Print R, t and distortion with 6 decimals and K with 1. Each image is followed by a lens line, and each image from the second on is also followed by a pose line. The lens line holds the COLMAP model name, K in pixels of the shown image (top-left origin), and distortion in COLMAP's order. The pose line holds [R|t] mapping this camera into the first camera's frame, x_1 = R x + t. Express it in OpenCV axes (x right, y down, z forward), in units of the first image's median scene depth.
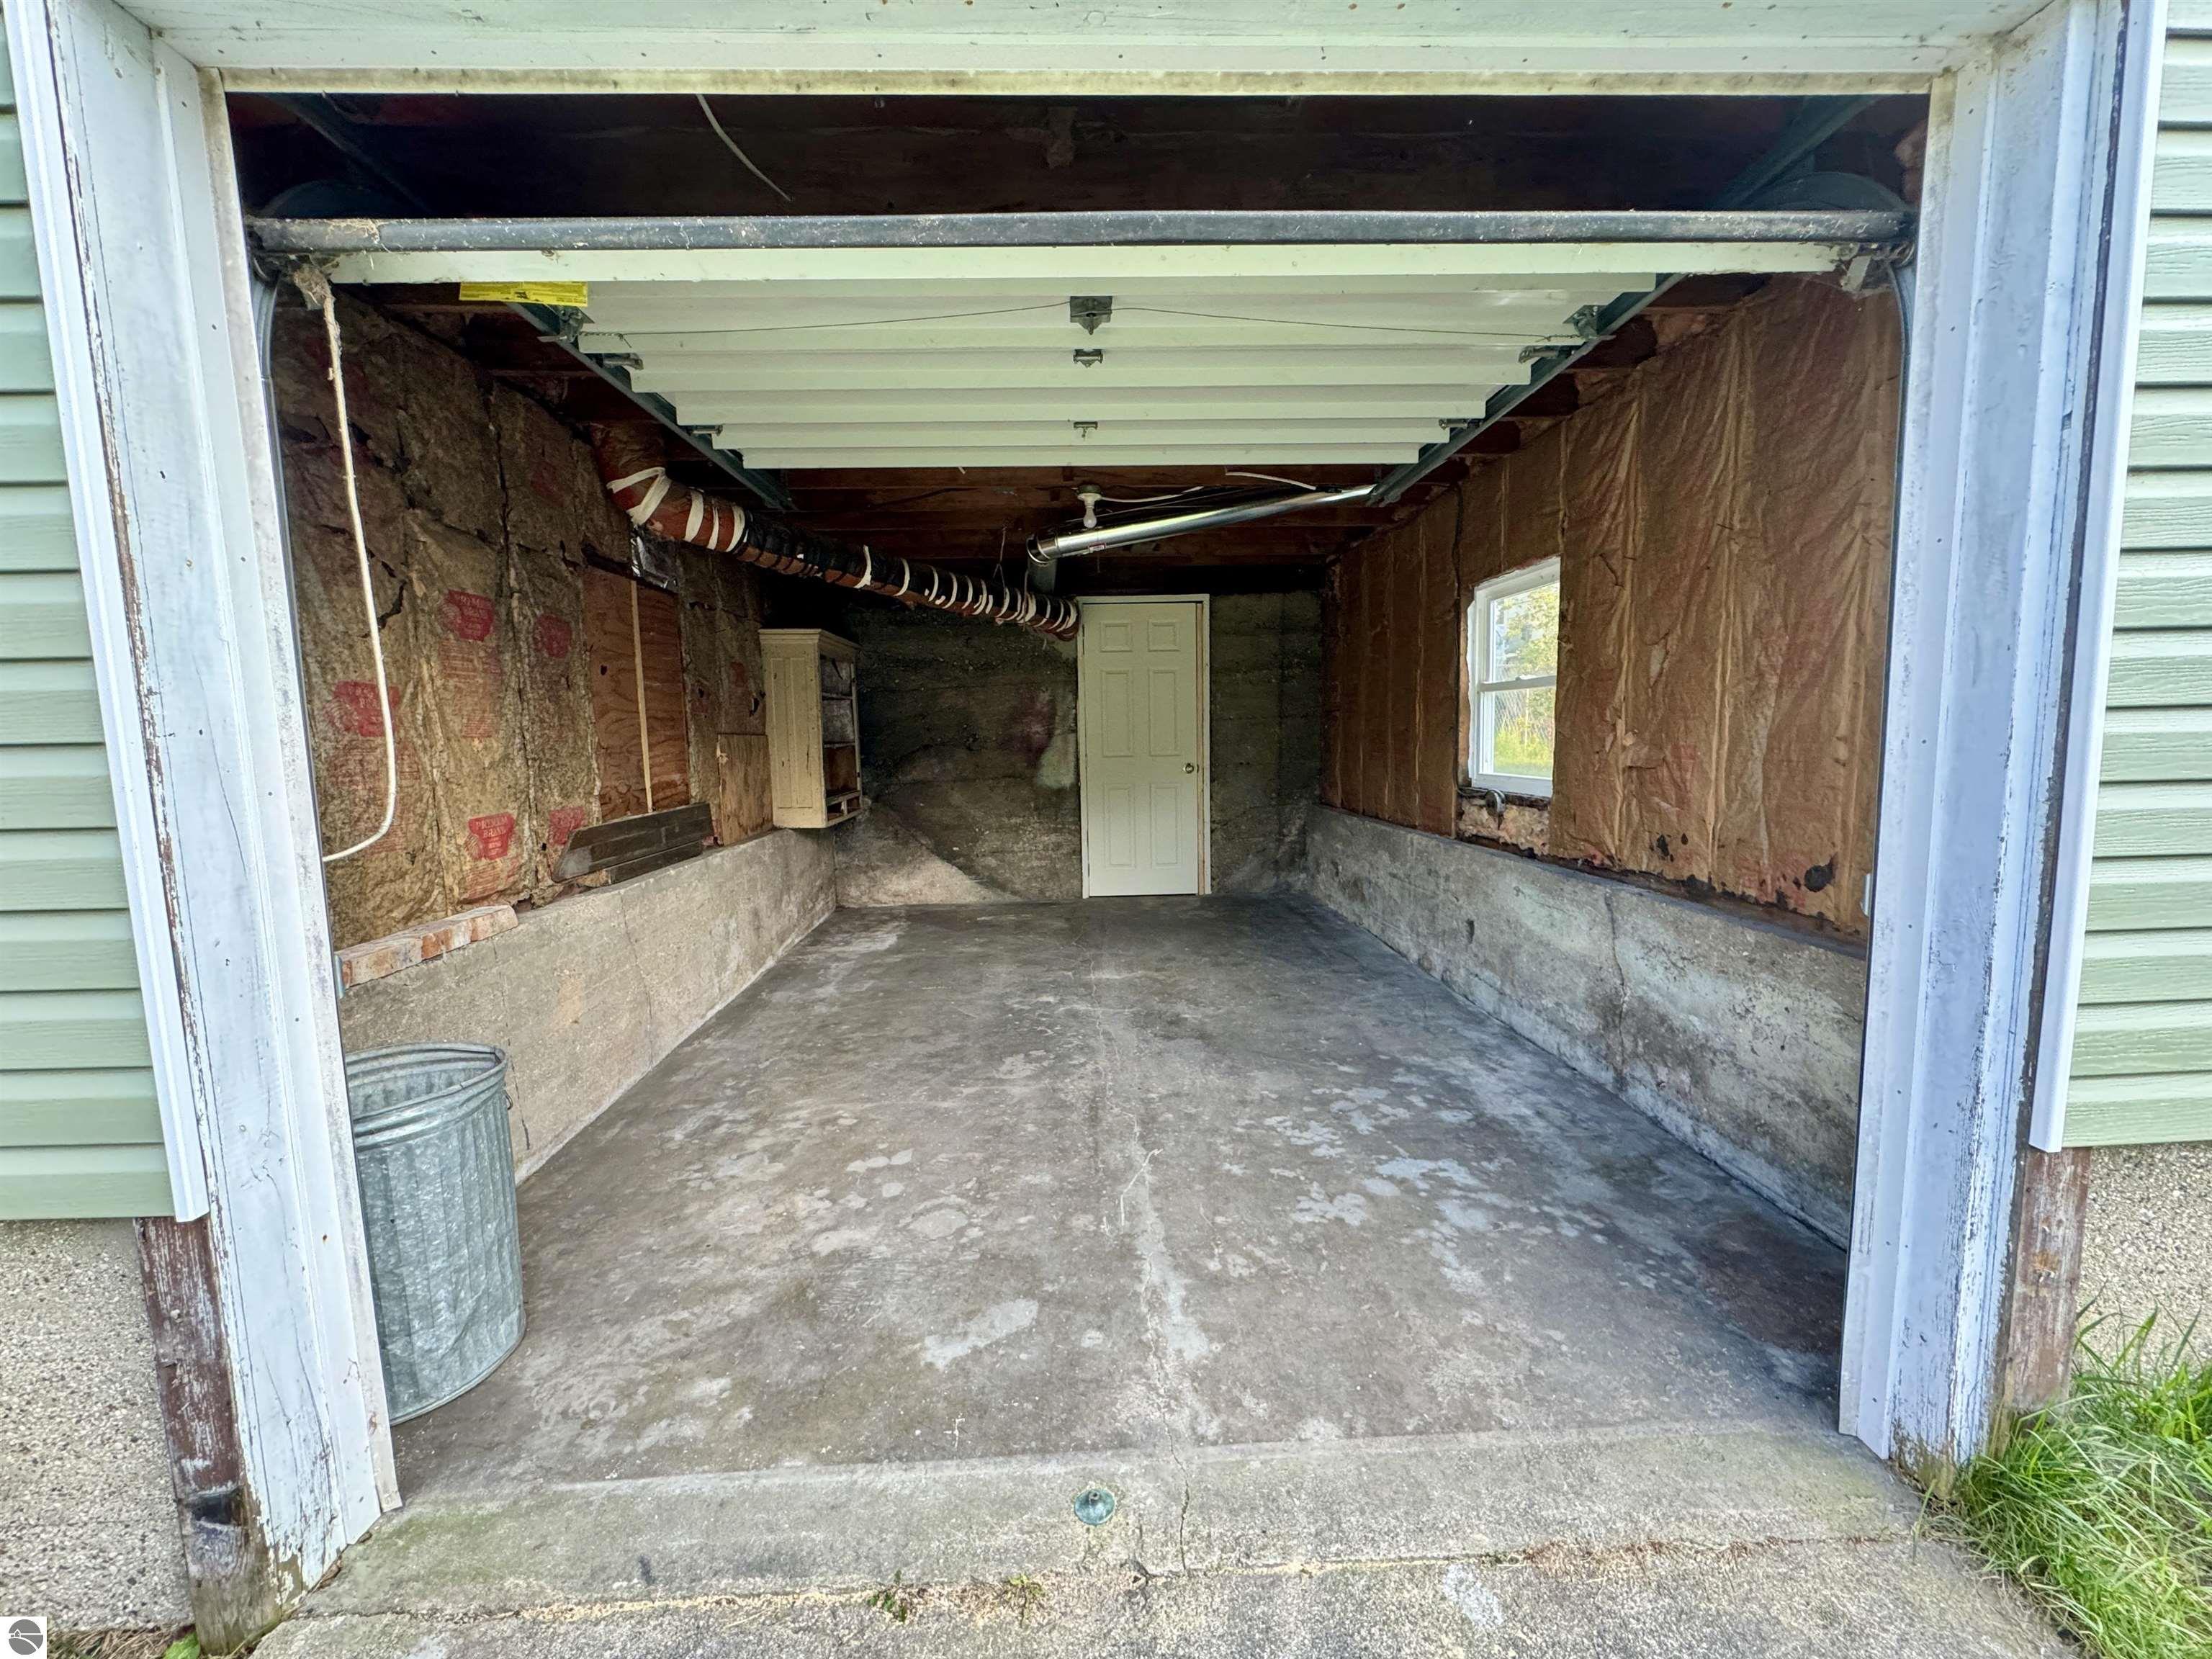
lens RADIAL K [[887.0, 0, 1106.2], [0, 887.0, 825.4], [0, 0, 1]] dist [-0.001539, -0.000155]
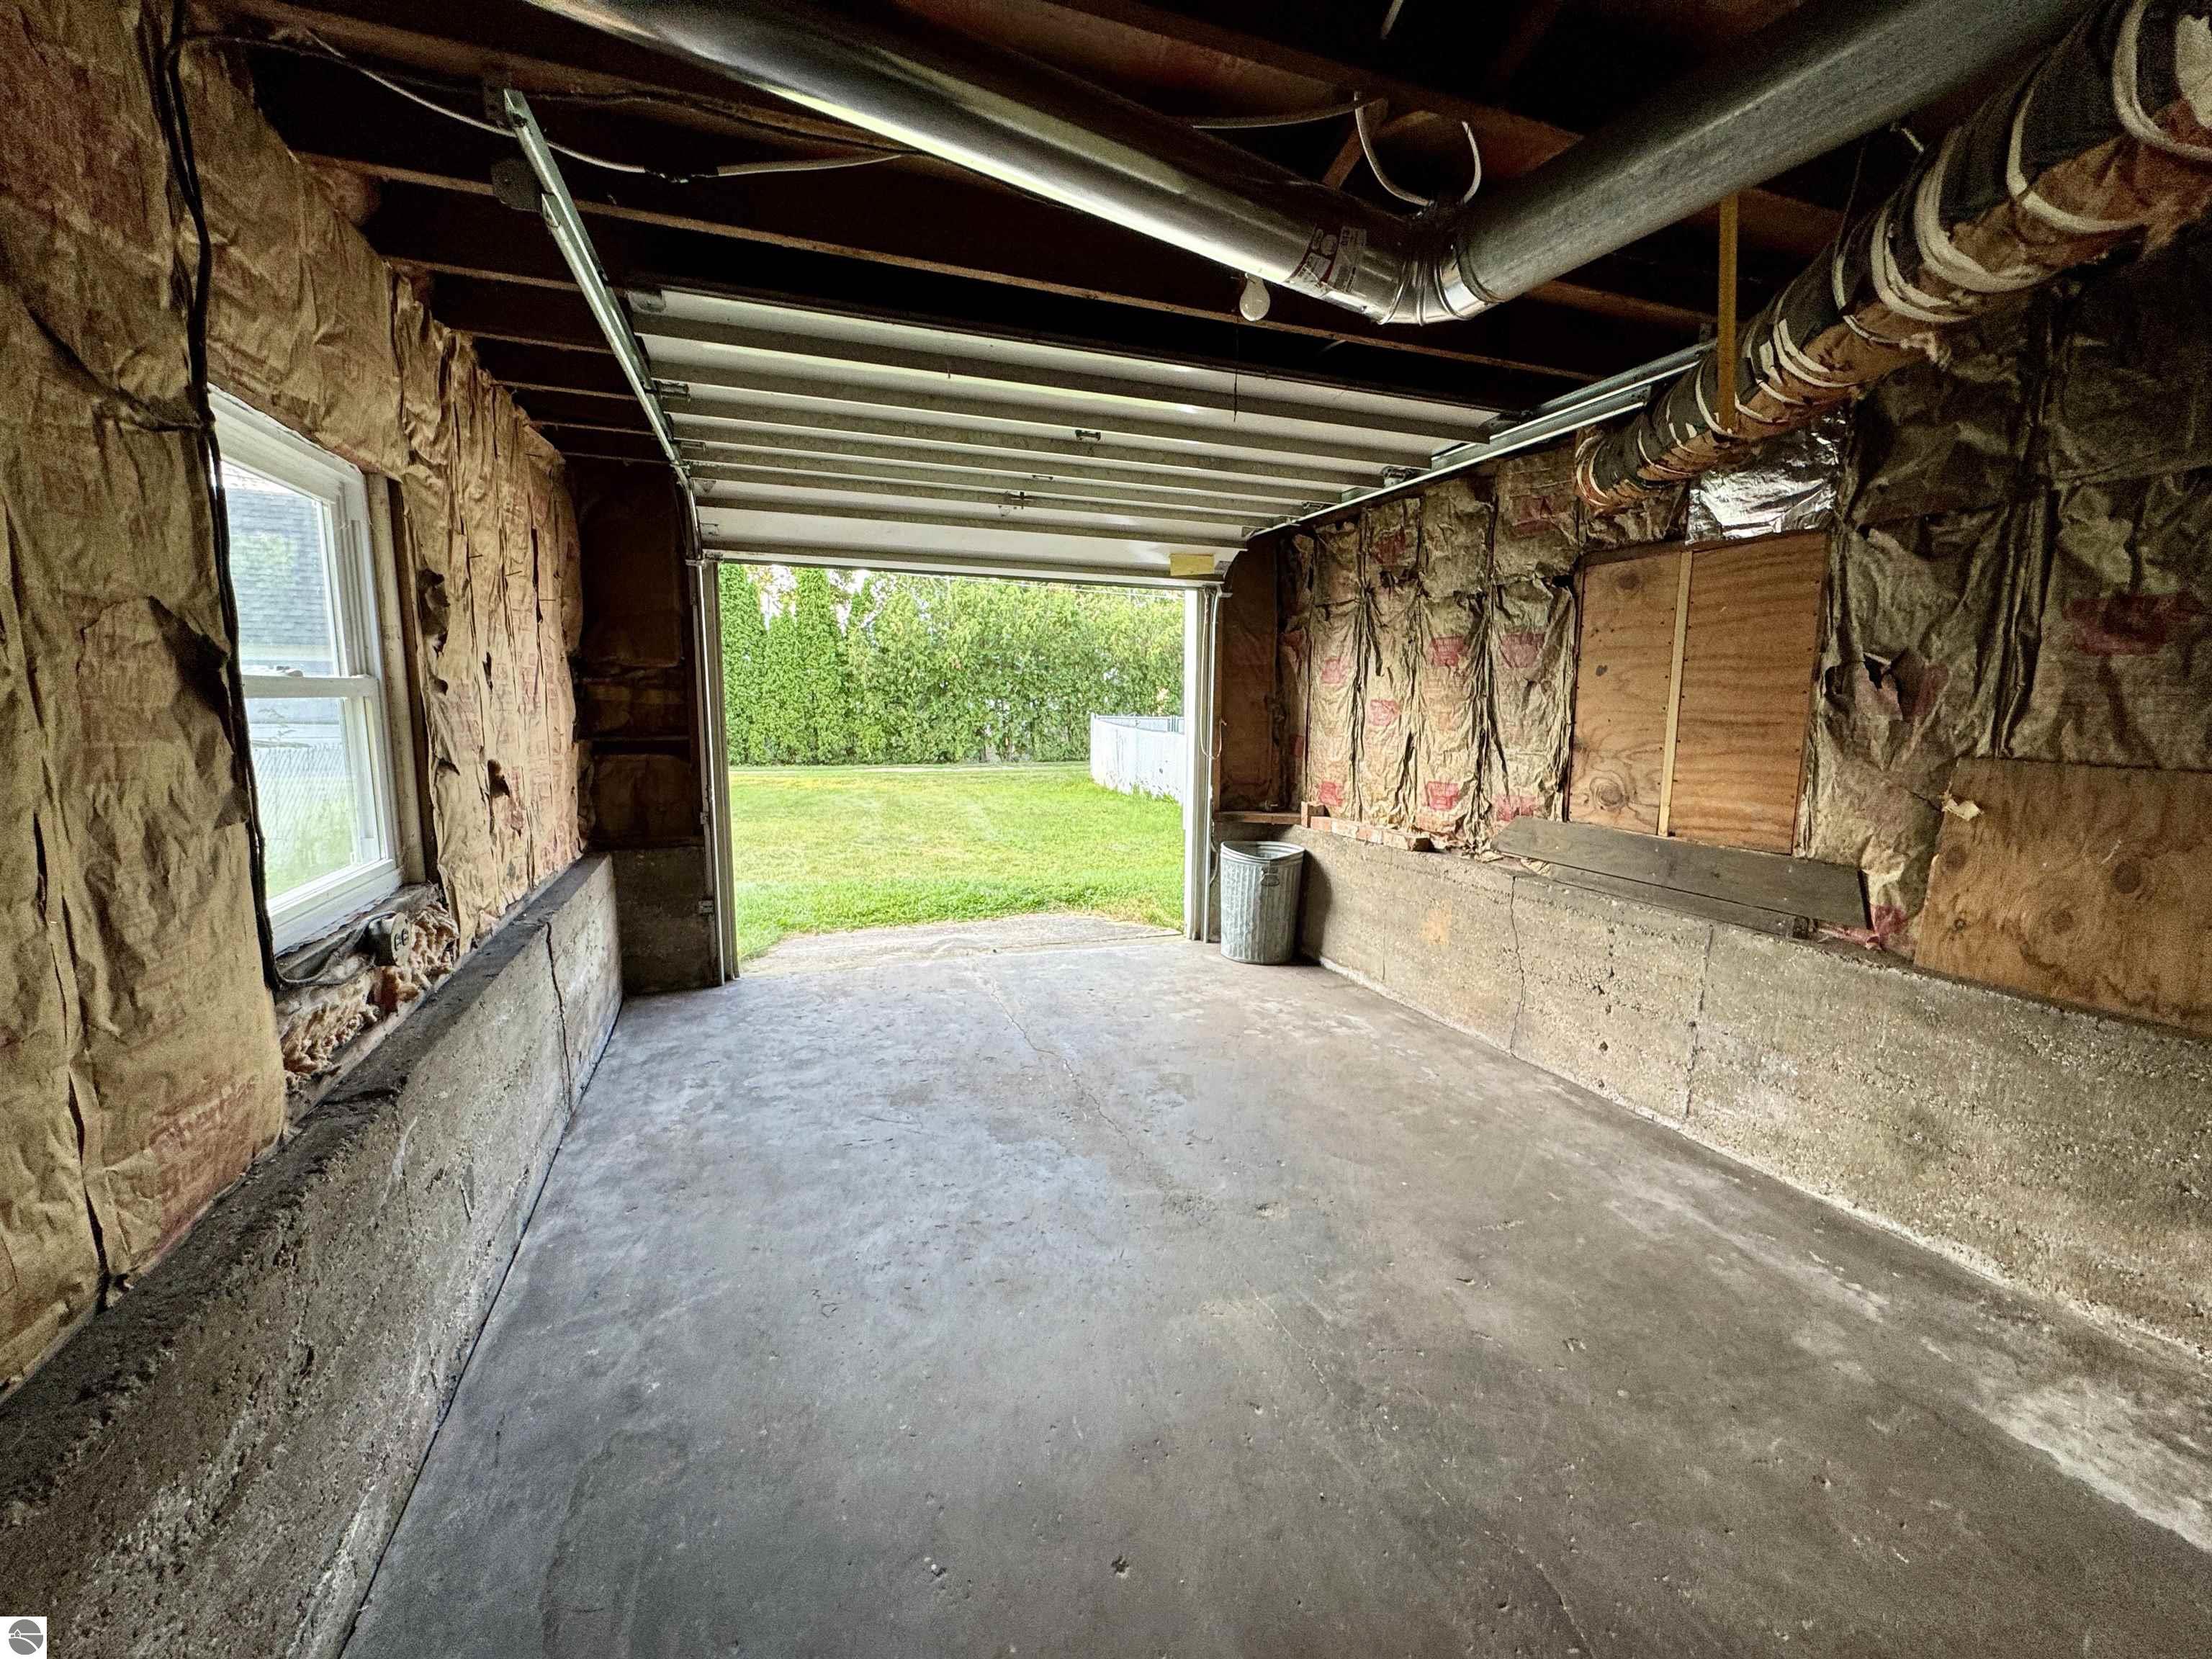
lens RADIAL K [[887.0, 0, 1106.2], [0, 887.0, 825.4], [0, 0, 1]] dist [-0.001539, -0.000155]
pose [[-0.951641, 0.053832, -0.302459, 0.295258], [-0.024034, 0.968466, 0.247985, -0.283500], [0.306270, 0.243262, -0.920338, 2.095659]]
